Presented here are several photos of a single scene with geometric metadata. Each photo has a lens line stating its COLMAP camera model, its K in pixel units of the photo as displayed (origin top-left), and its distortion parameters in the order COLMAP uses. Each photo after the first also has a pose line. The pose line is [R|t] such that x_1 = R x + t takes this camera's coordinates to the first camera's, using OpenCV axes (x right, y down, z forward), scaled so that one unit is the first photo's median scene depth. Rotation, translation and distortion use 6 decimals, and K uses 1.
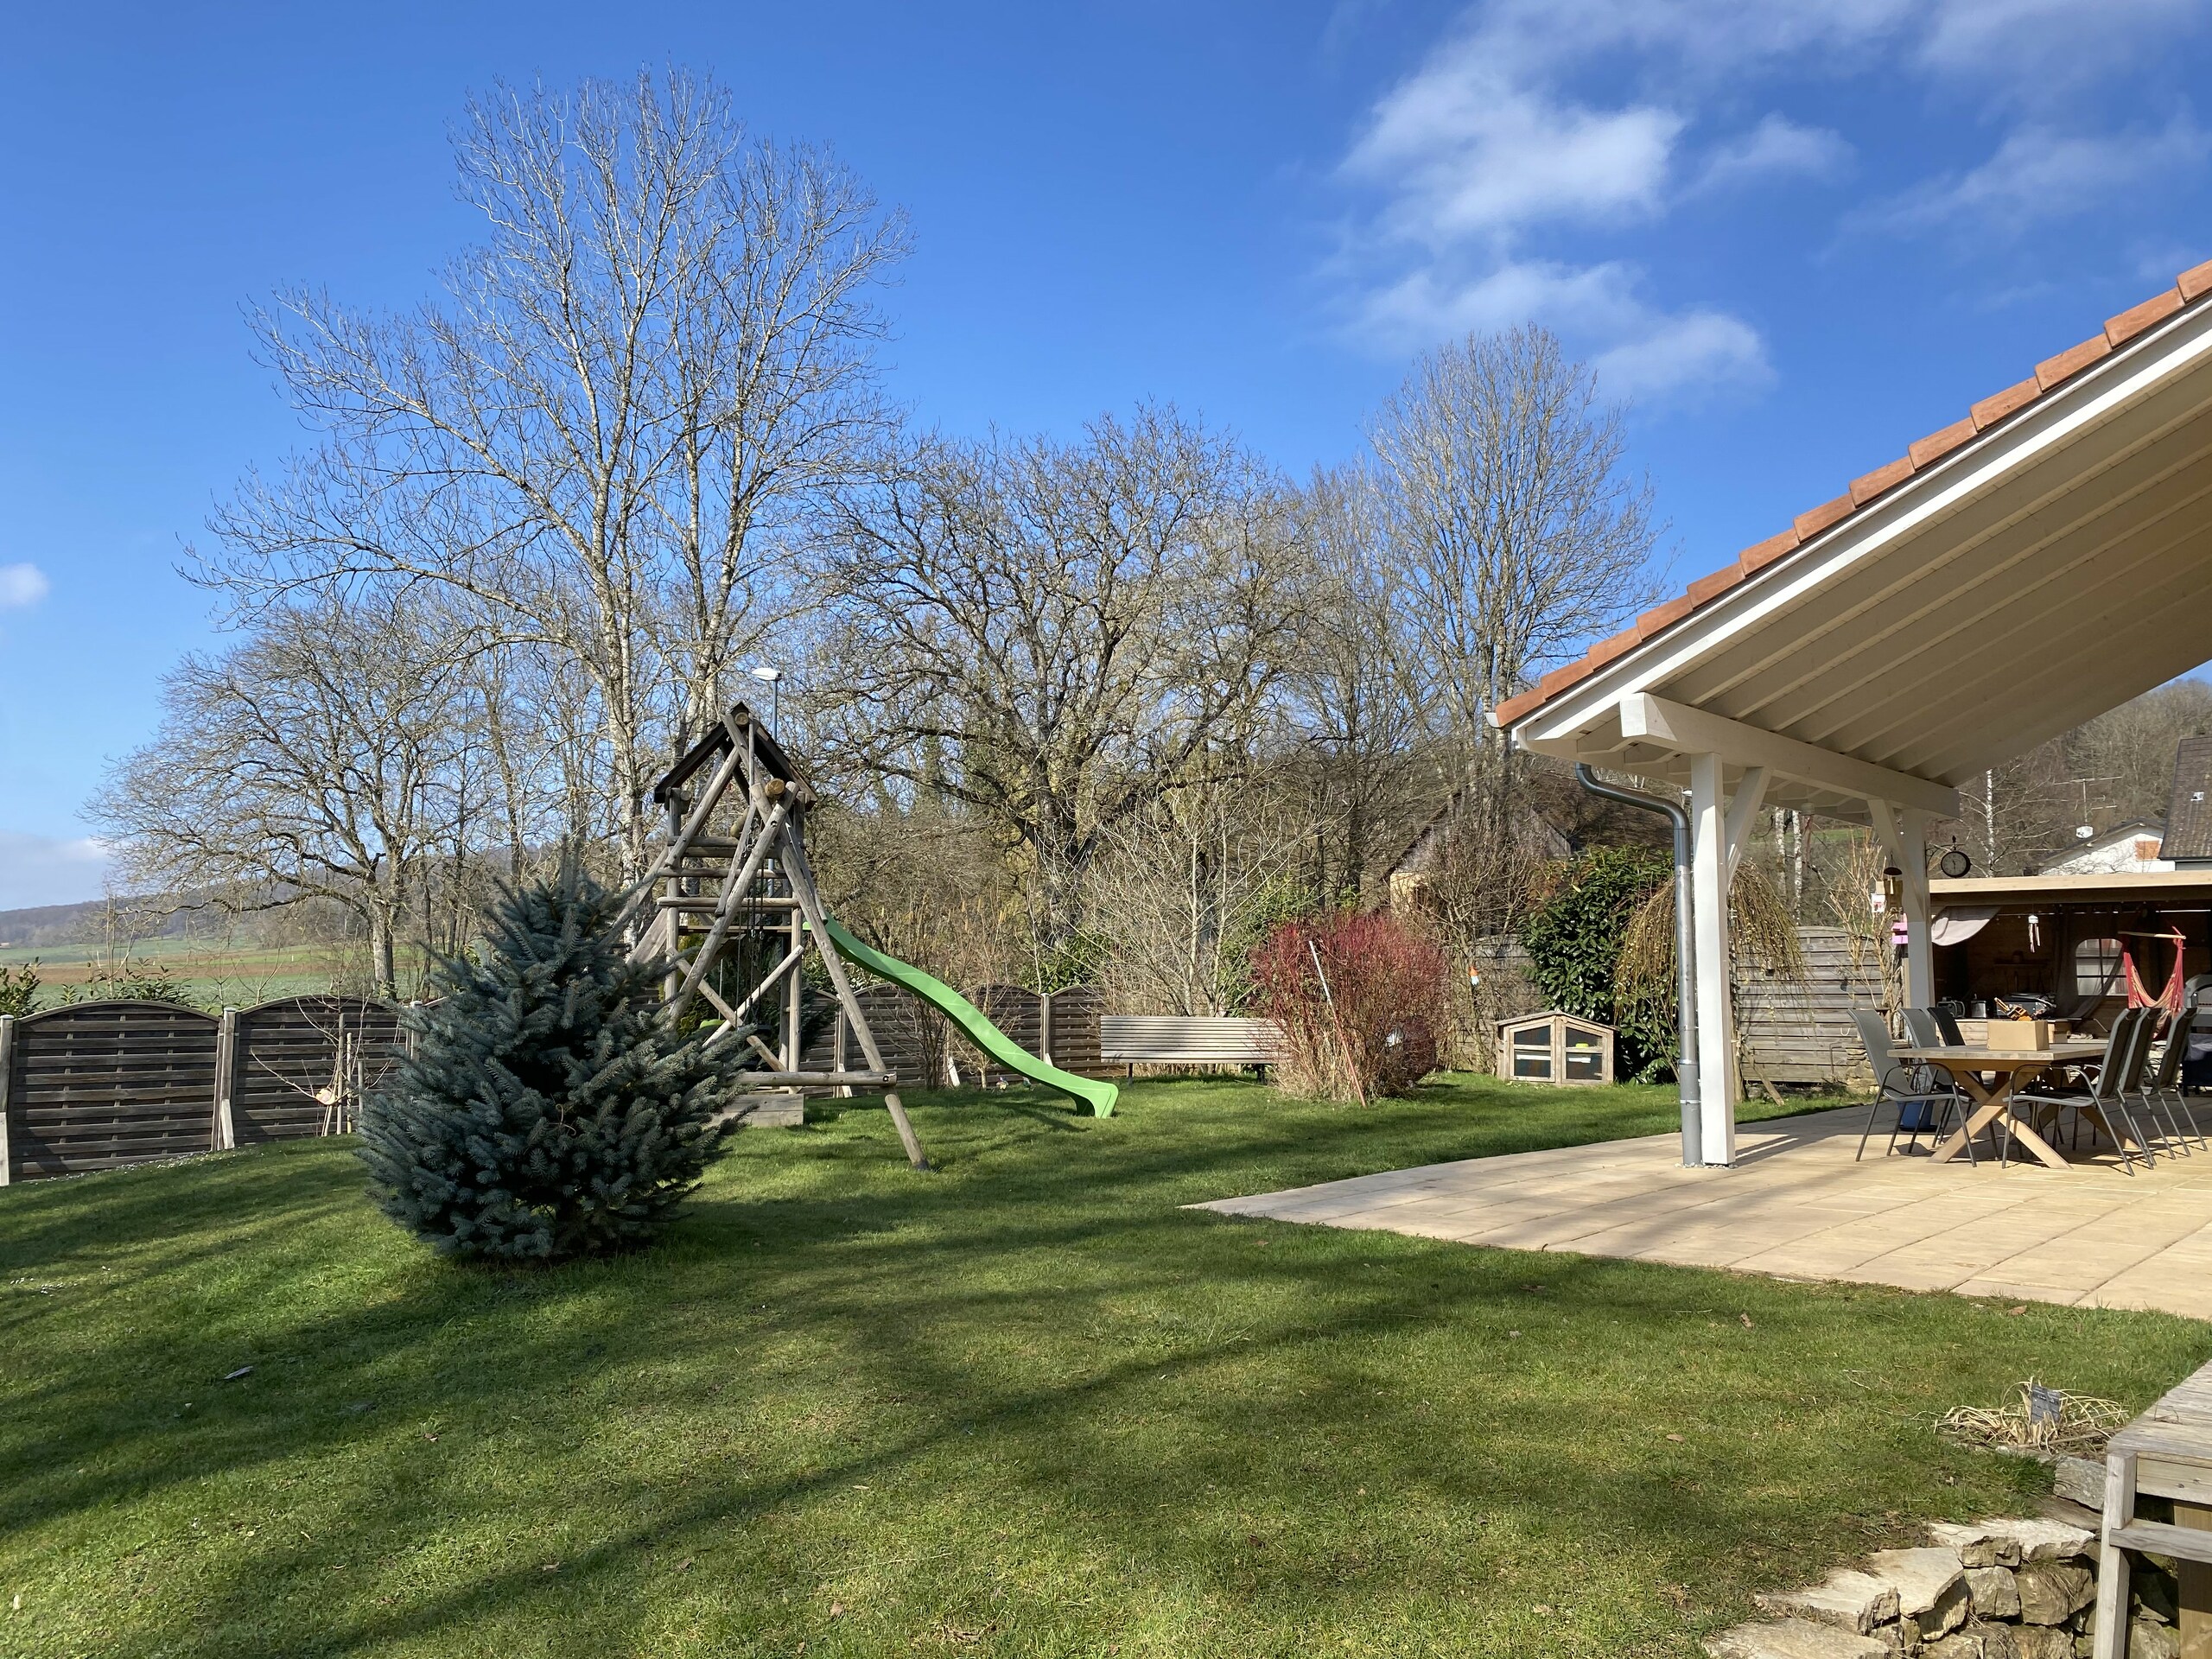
lens RADIAL K [[1691.1, 0, 1106.0], [0, 1691.1, 829.5], [0, 0, 1]] dist [0.044796, 0.000904]
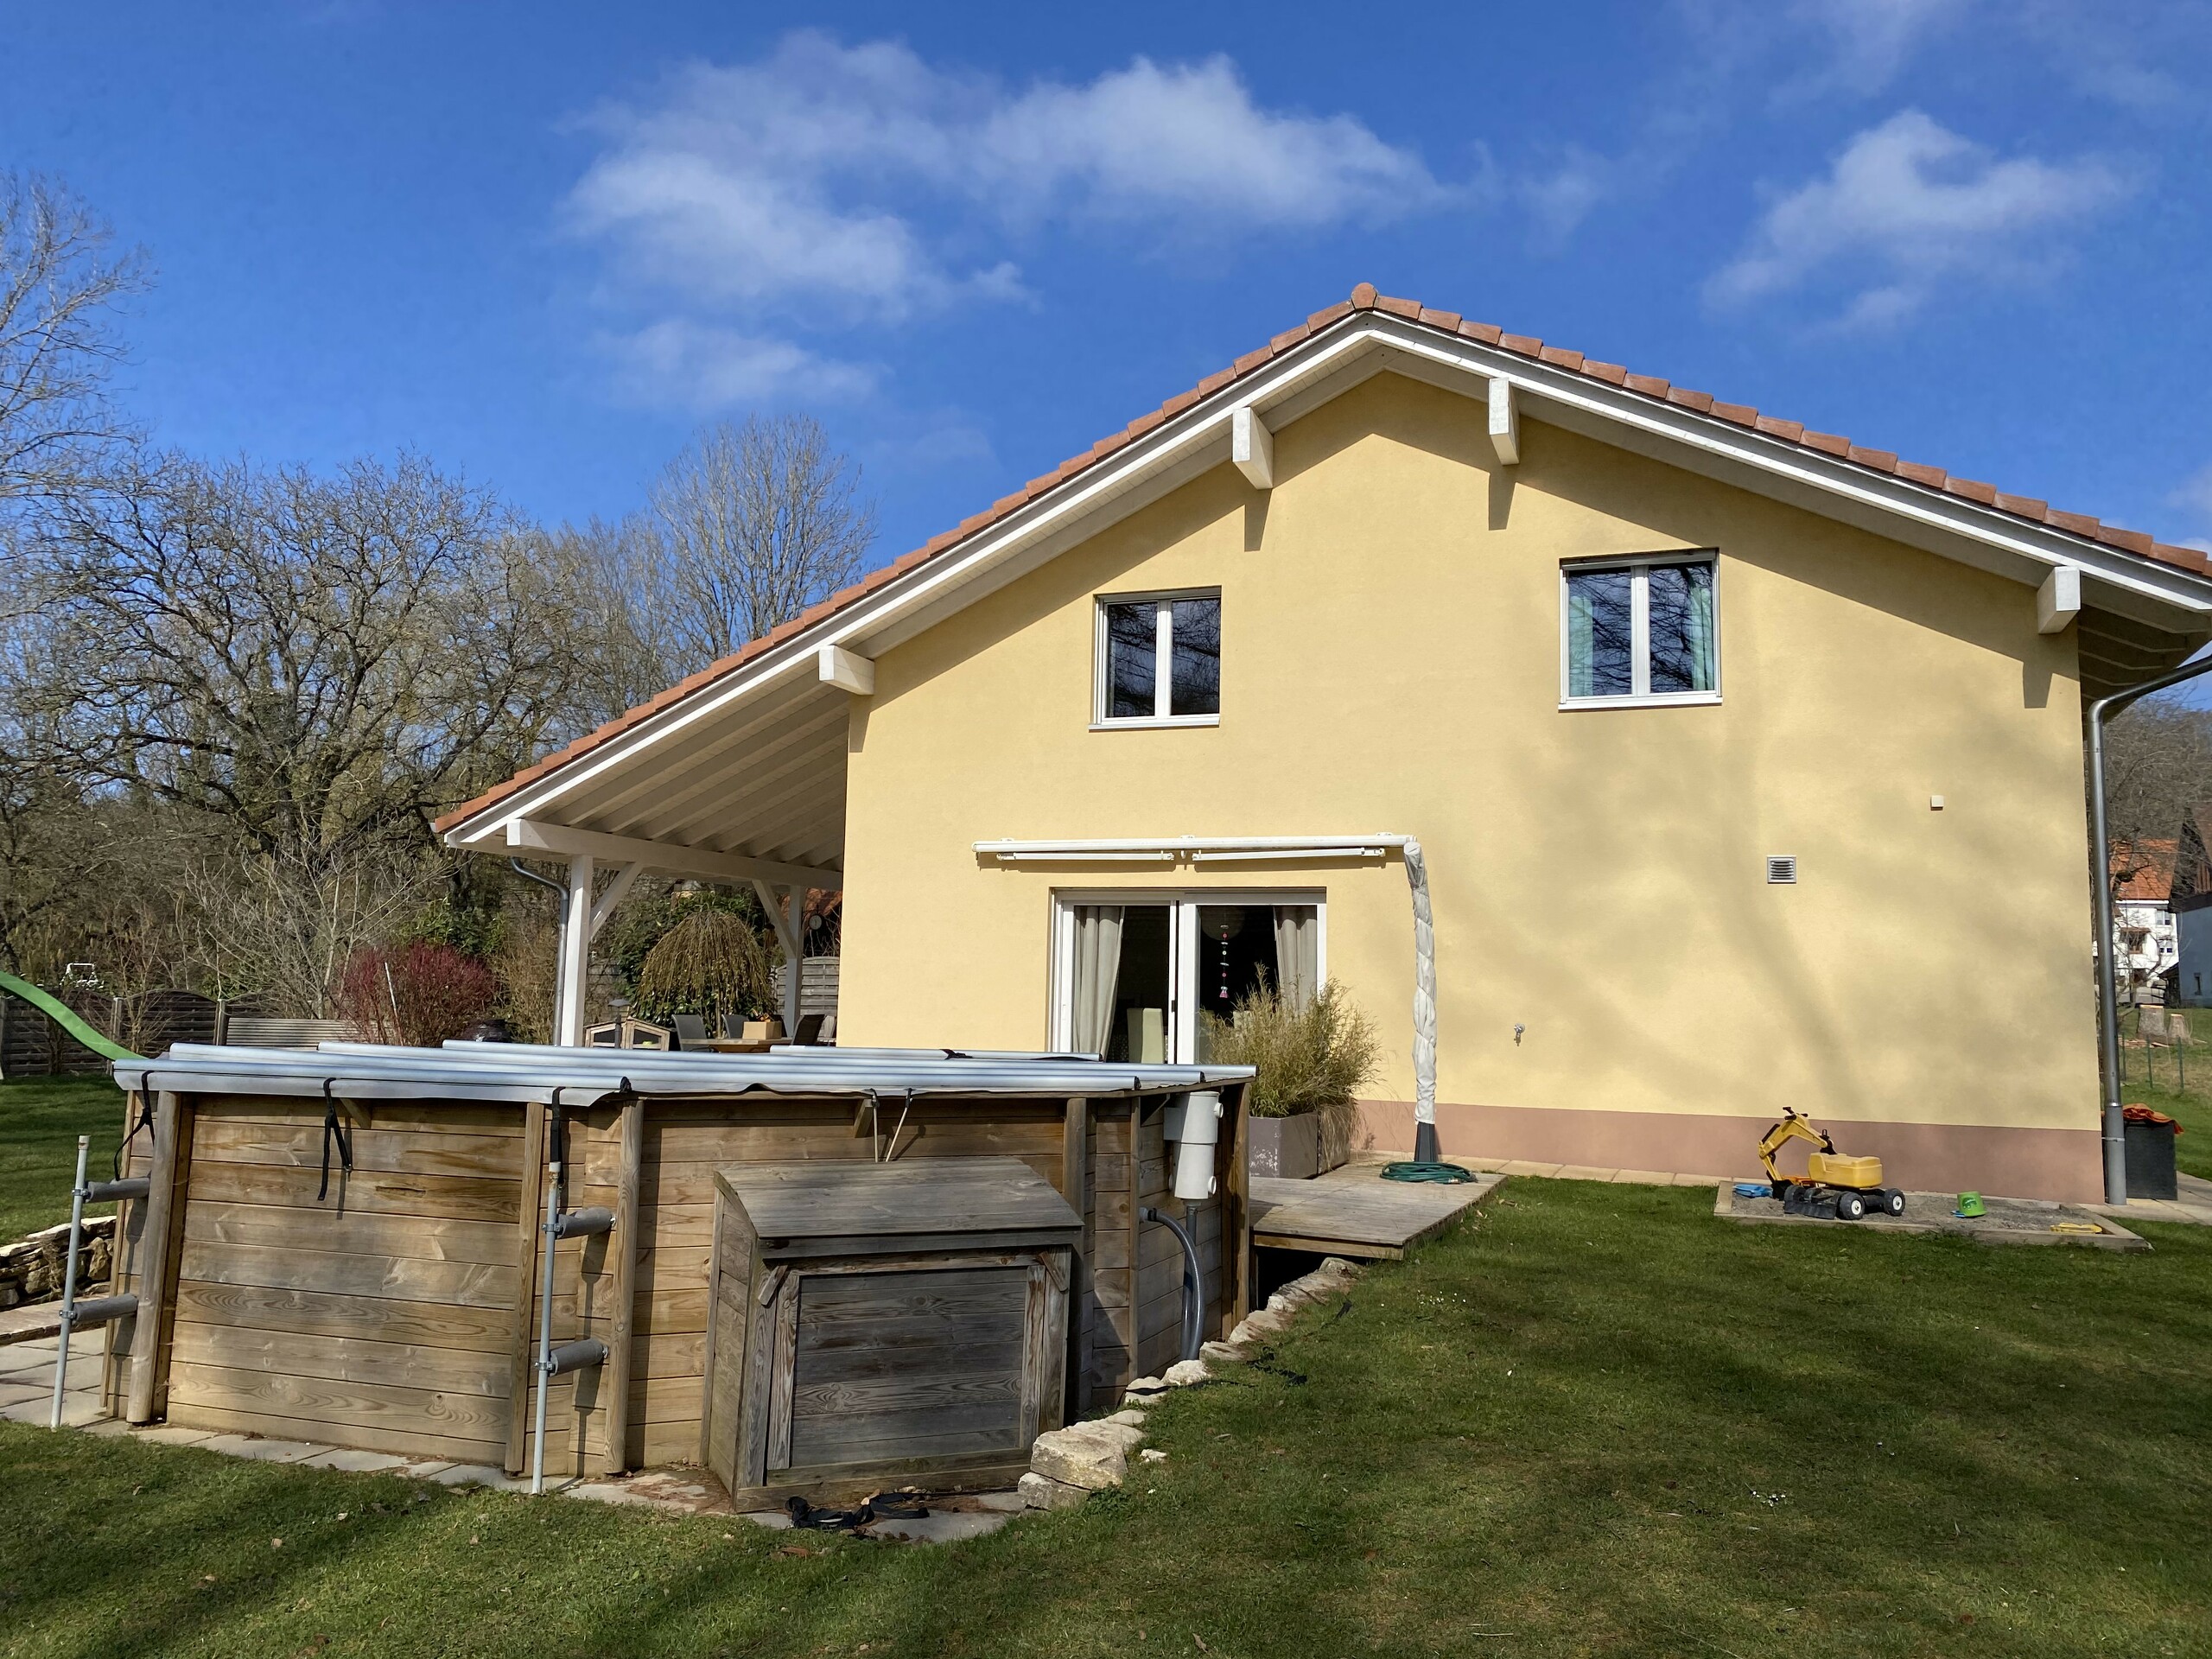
lens RADIAL K [[1683.2, 0, 1094.6], [0, 1683.2, 823.4], [0, 0, 1]] dist [0.054536, -0.068759]
pose [[0.931424, 0.053975, 0.359912, 0.120014], [-0.050478, 0.998542, -0.019113, -0.035840], [-0.360419, -0.000365, 0.932790, -0.351711]]
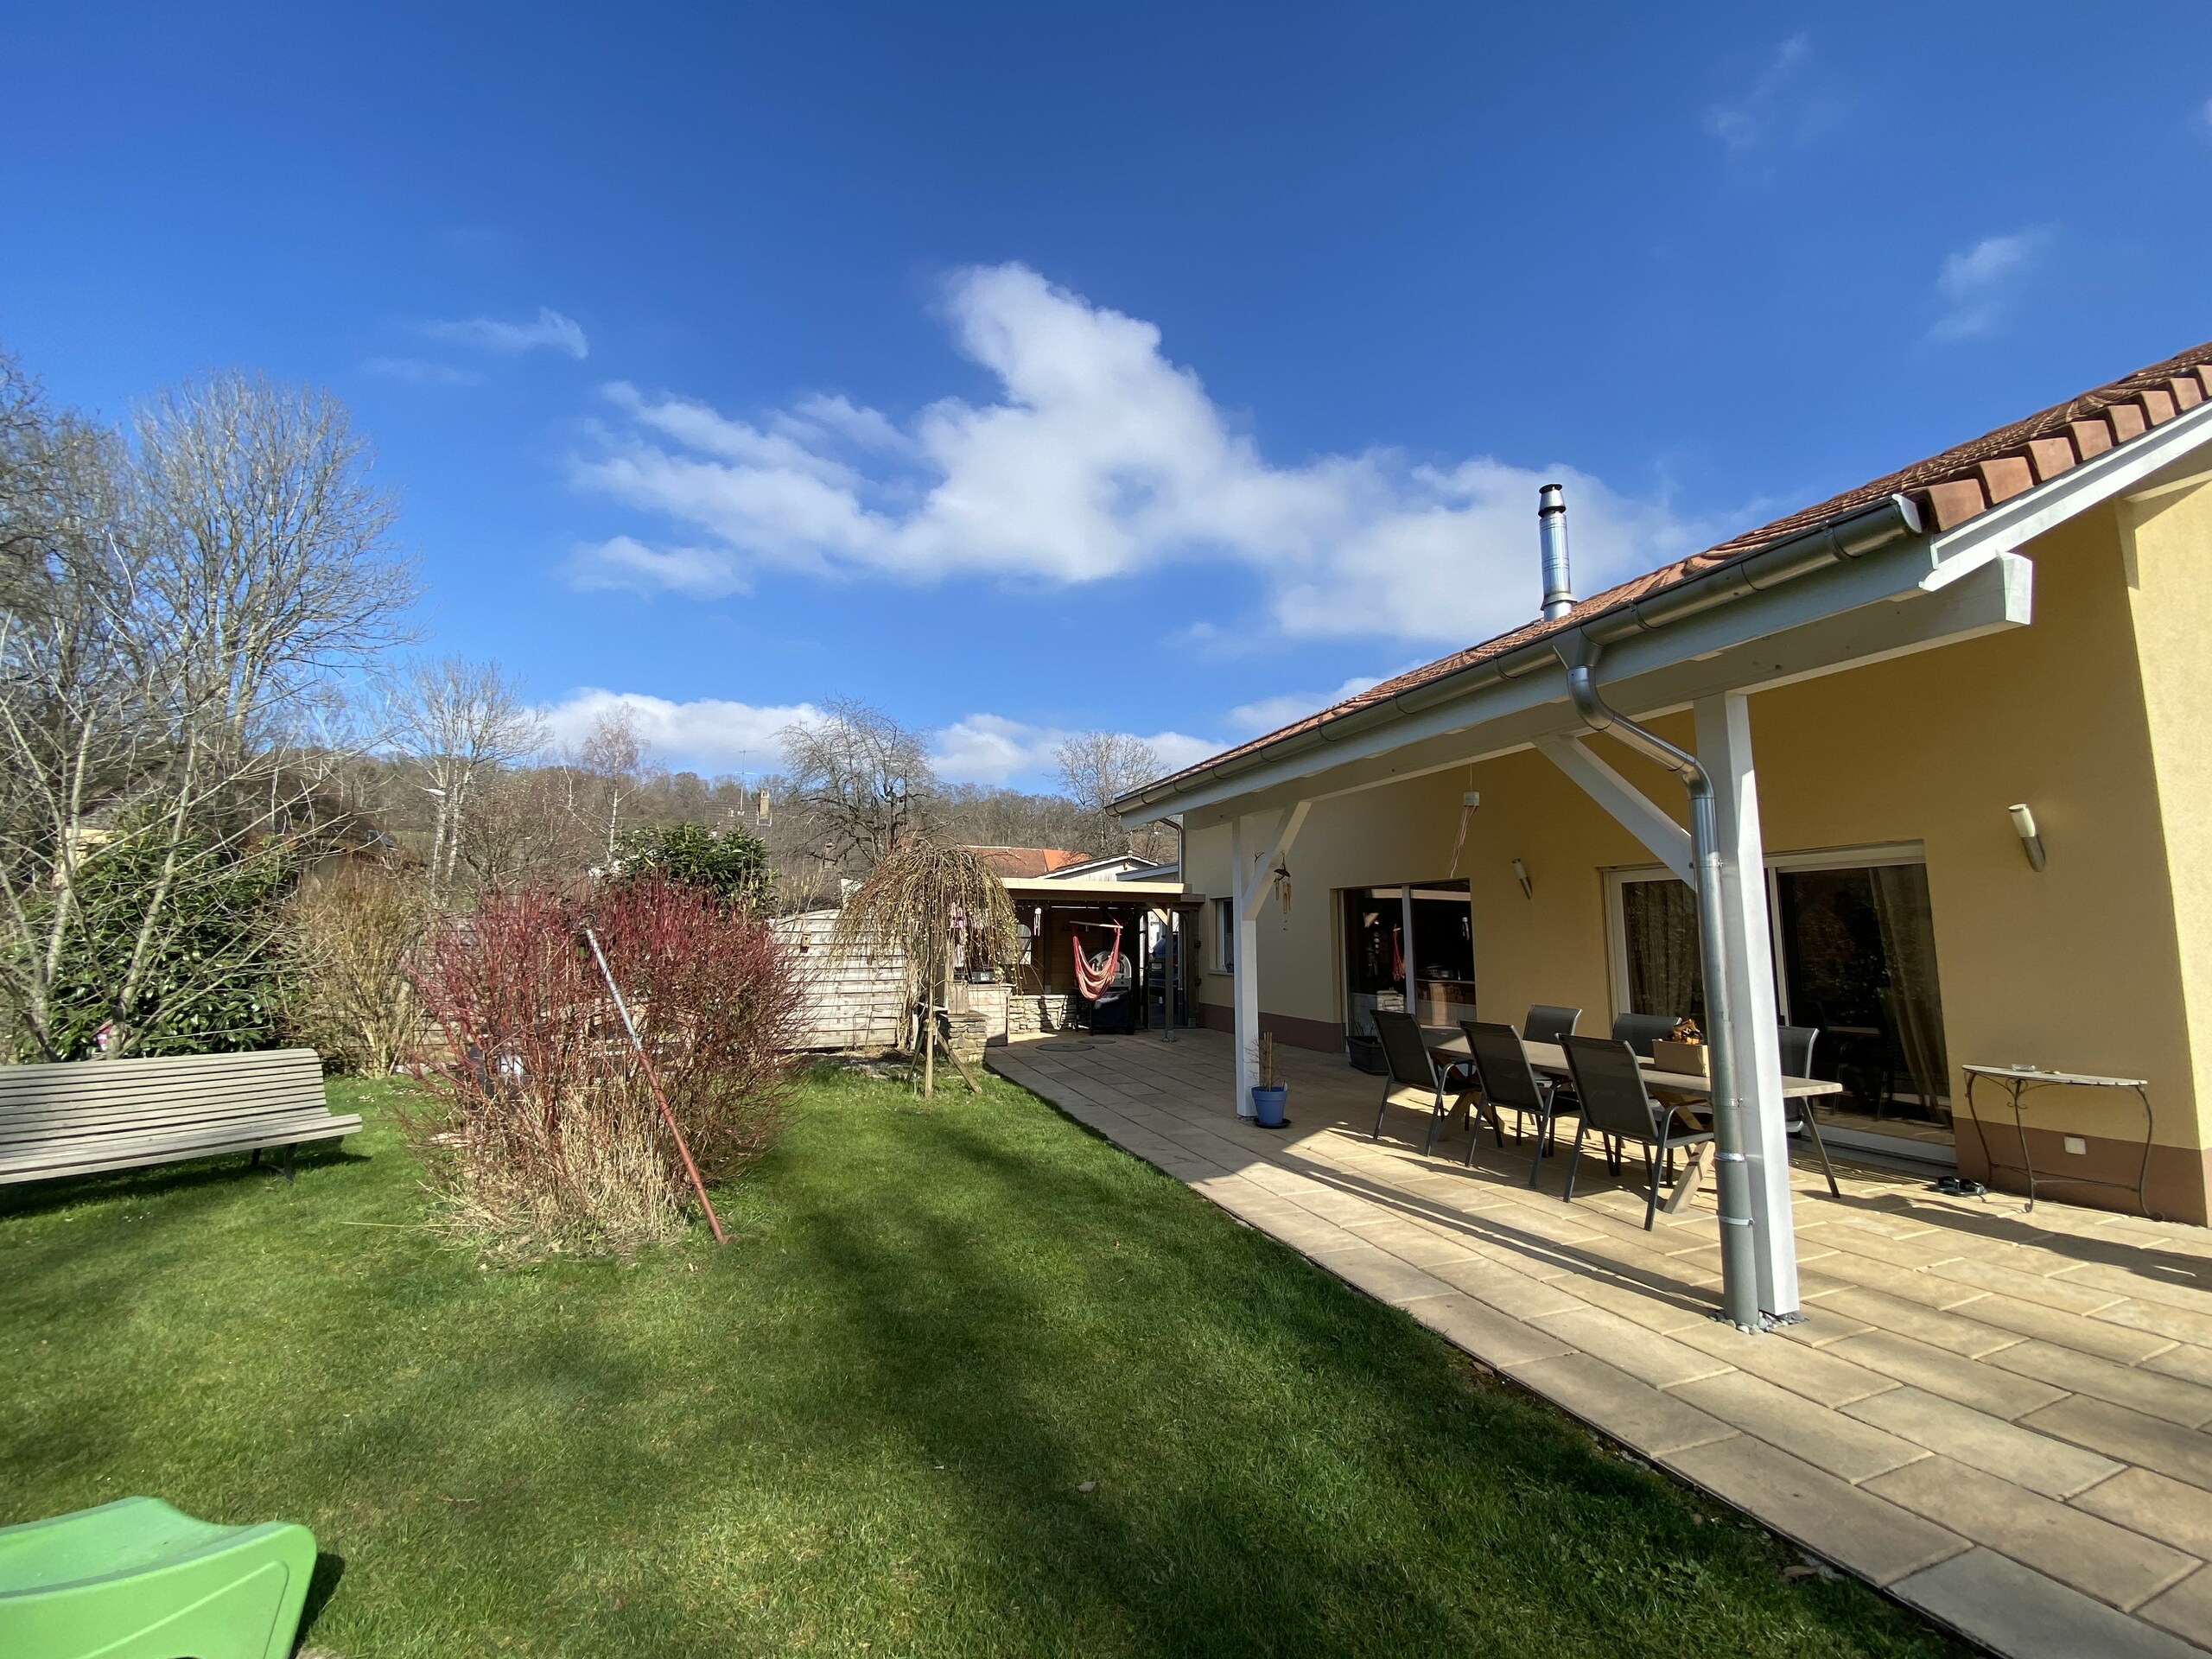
lens RADIAL K [[884.9, 0, 1105.9], [0, 884.9, 821.8], [0, 0, 1]] dist [0.022655, -0.021087]
pose [[0.464645, 0.117070, 0.877724, -0.041550], [-0.090572, 0.992307, -0.084407, 0.032627], [-0.880853, -0.040278, 0.471674, 0.560152]]
